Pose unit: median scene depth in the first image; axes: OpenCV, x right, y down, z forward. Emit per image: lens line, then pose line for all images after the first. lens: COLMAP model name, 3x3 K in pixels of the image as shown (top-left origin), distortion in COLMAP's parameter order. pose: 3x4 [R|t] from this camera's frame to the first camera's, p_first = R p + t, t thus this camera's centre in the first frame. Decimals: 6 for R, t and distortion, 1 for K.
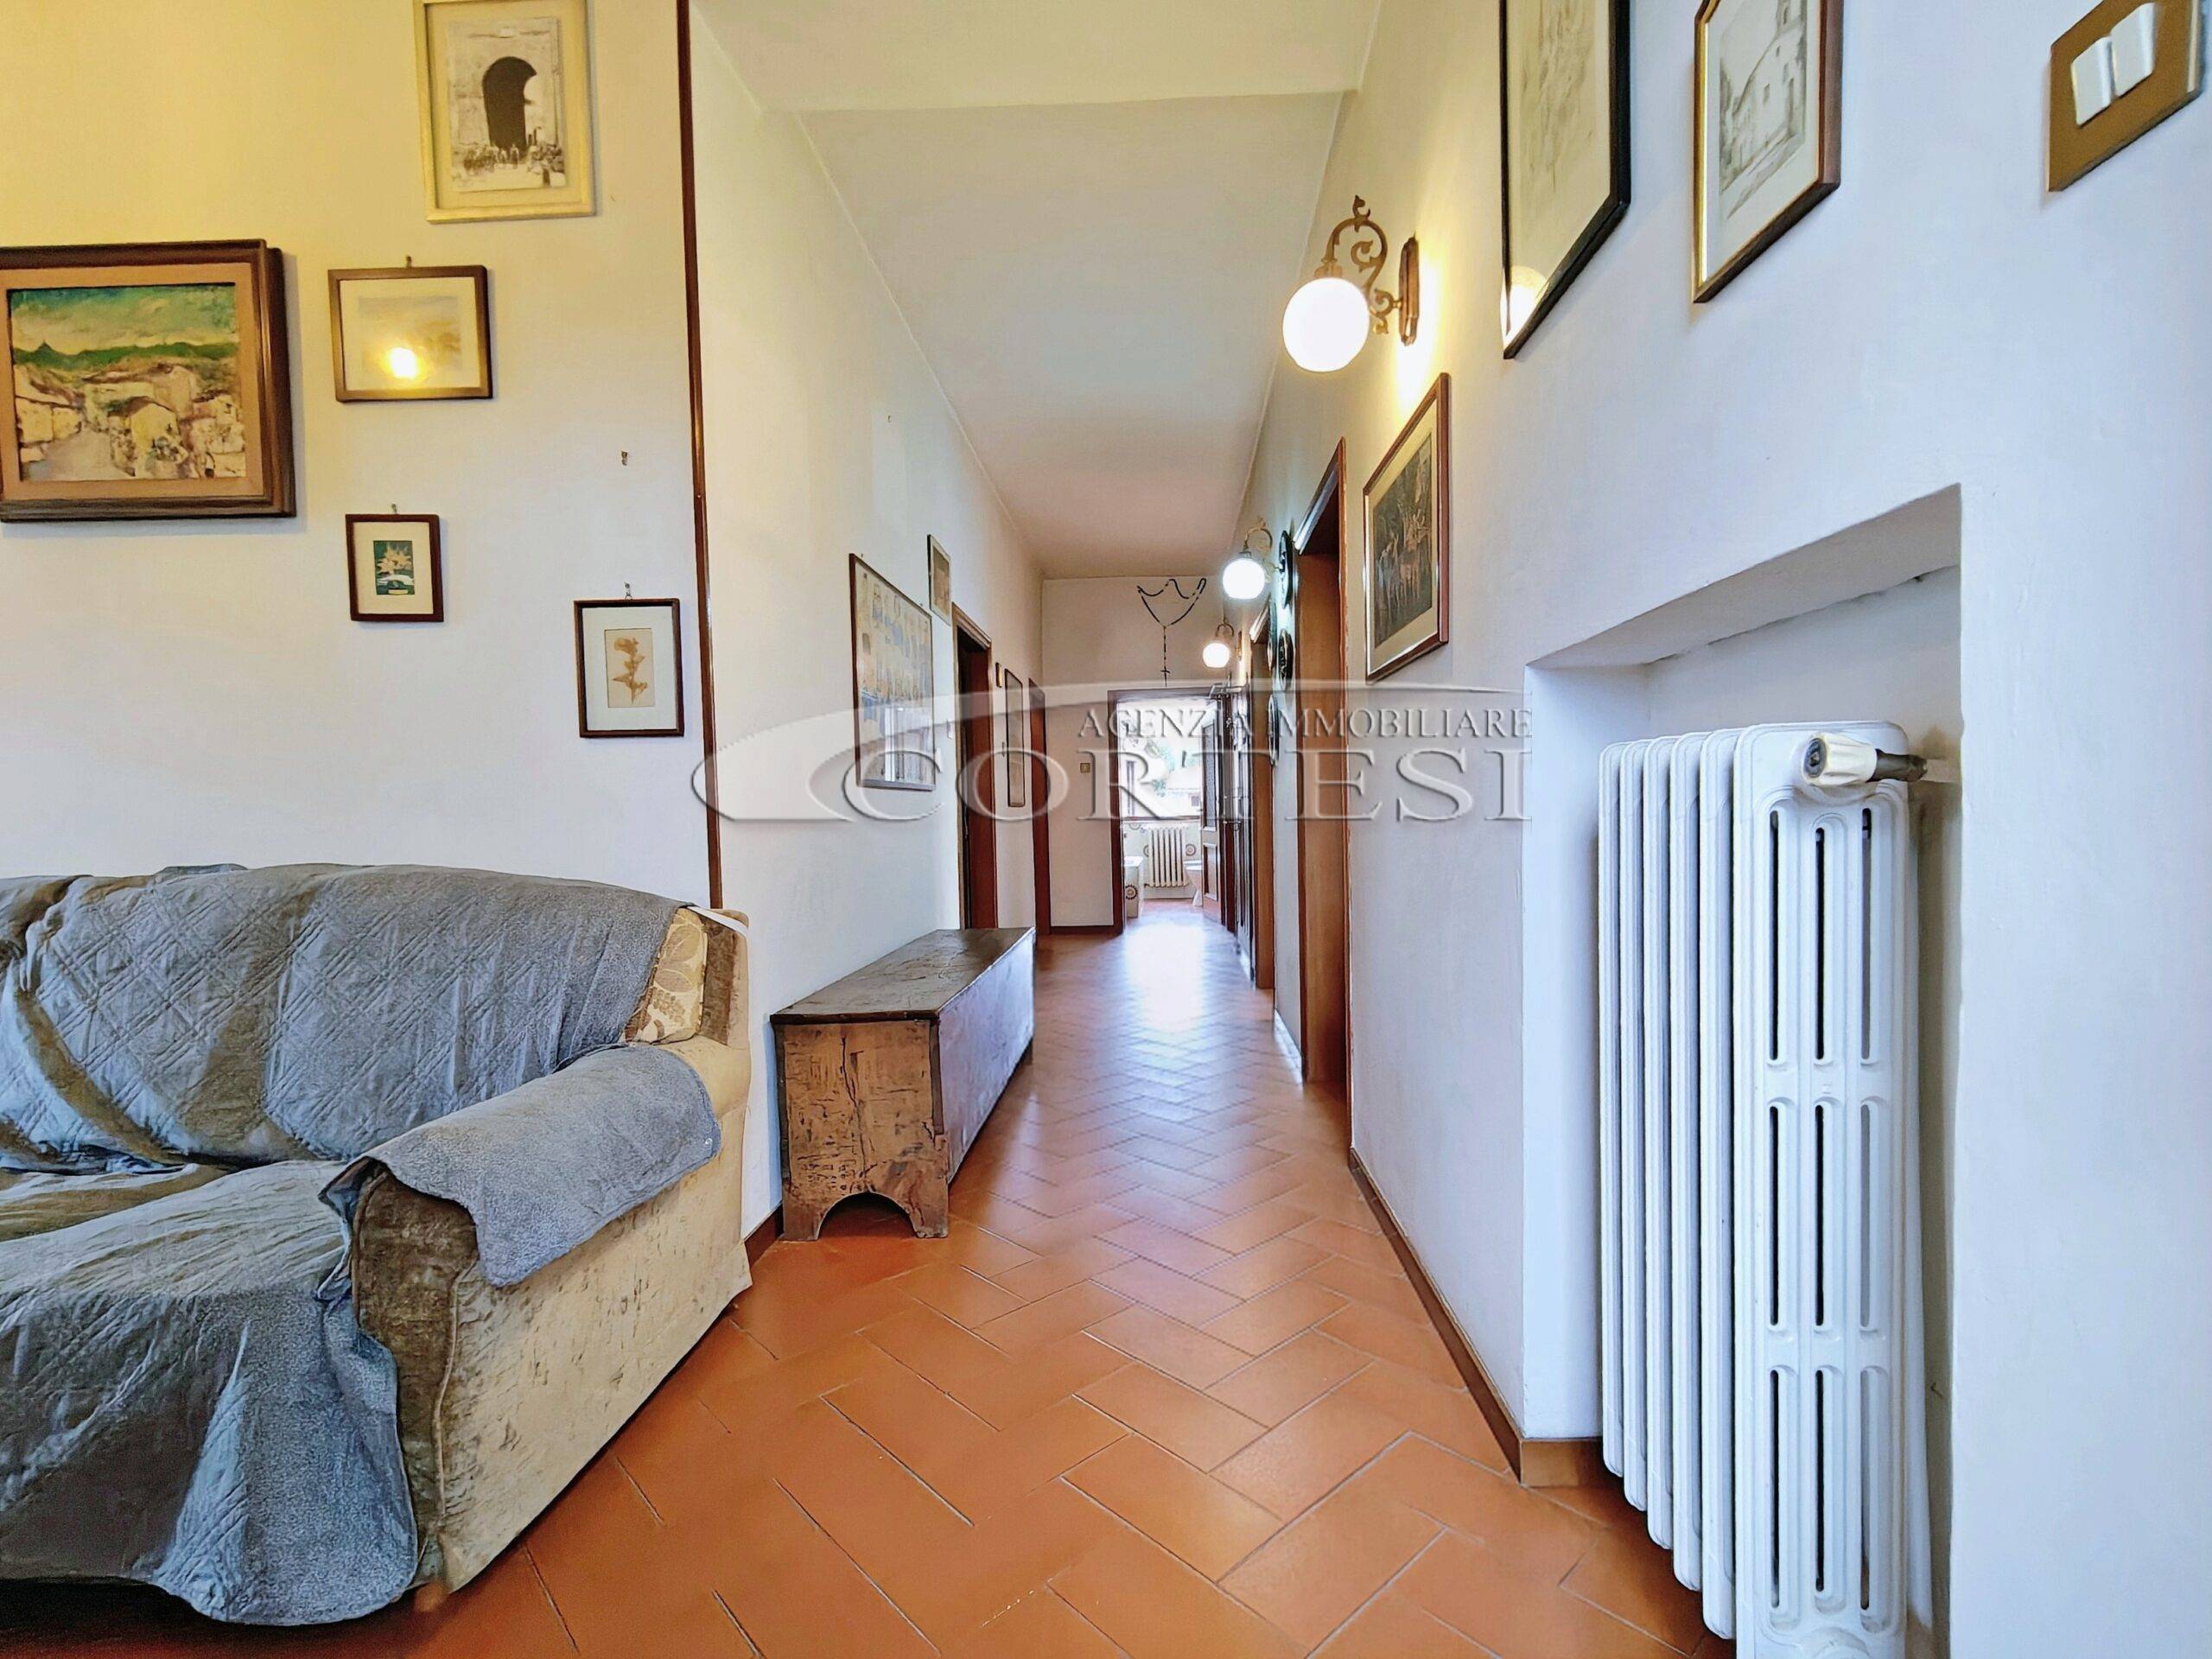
lens RADIAL K [[1017.2, 0, 1107.6], [0, 1017.2, 841.5], [0, 0, 1]] dist [0.002614, 0.001138]
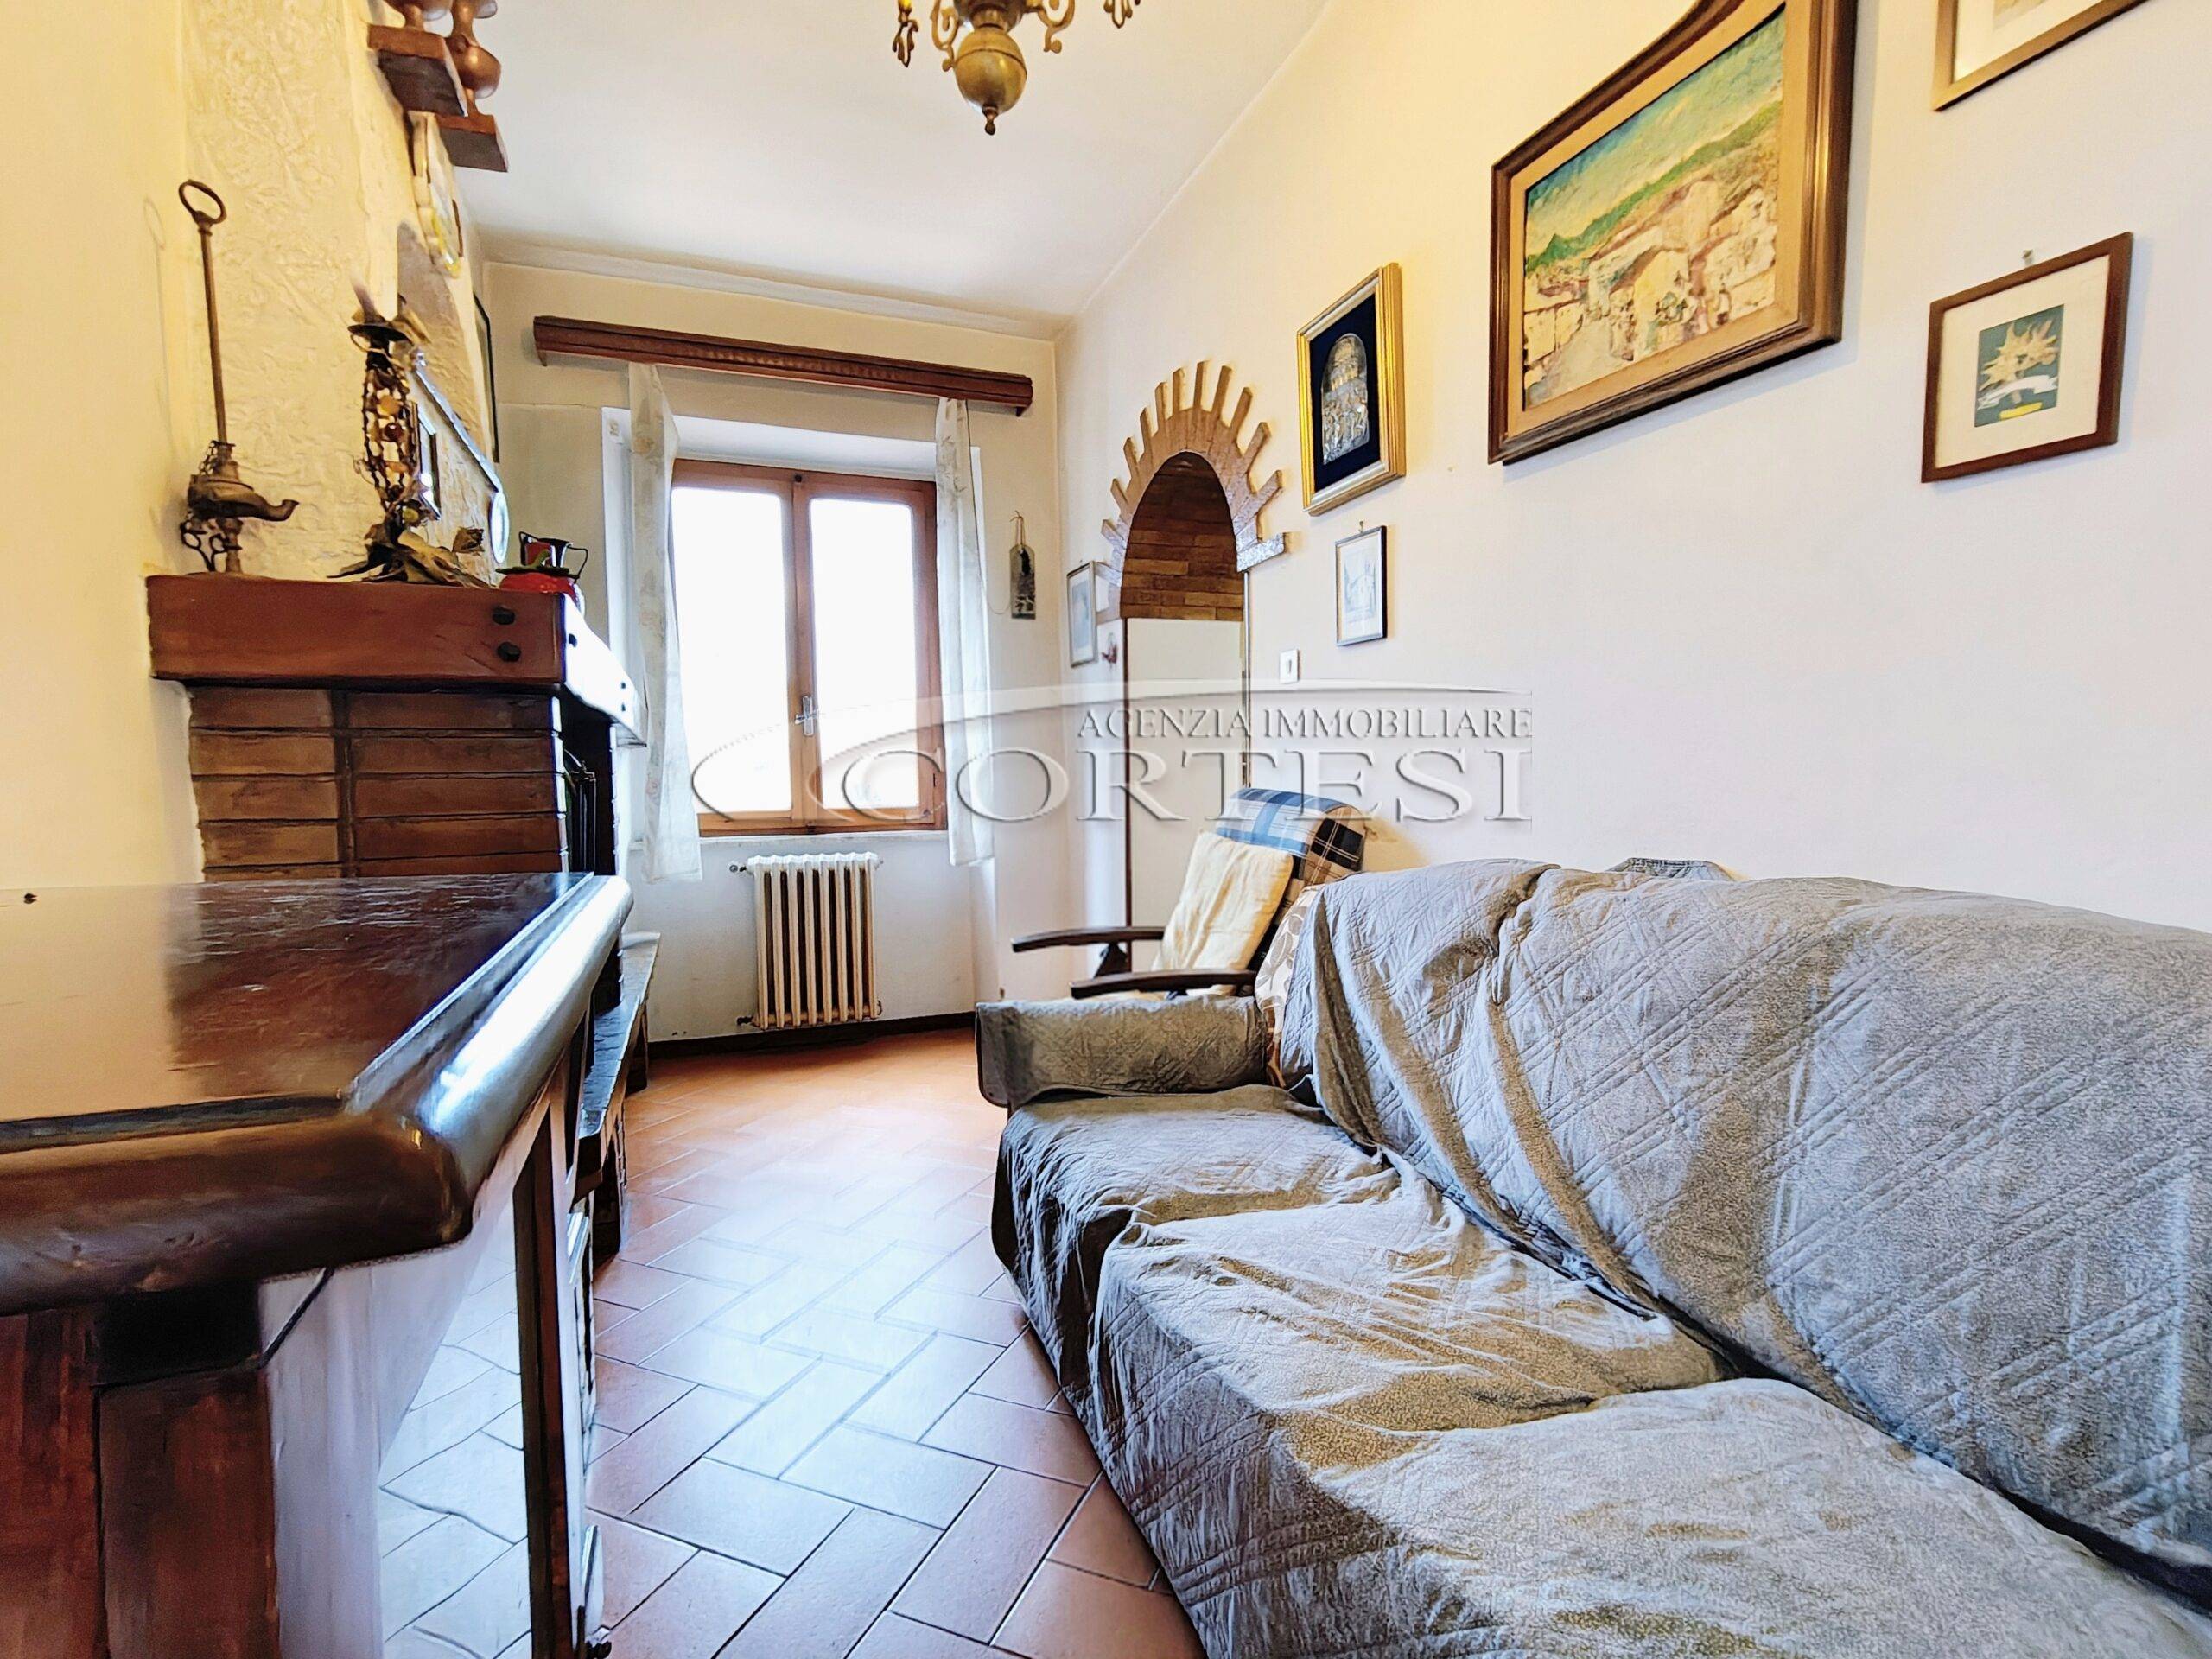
lens RADIAL K [[1043.4, 0, 1116.4], [0, 1043.4, 849.1], [0, 0, 1]] dist [0.000606, 0.004222]
pose [[0.409323, 0.079933, -0.908881, -0.389322], [-0.031524, 0.996799, 0.073467, -0.033811], [0.911845, -0.001420, 0.410533, 0.337495]]
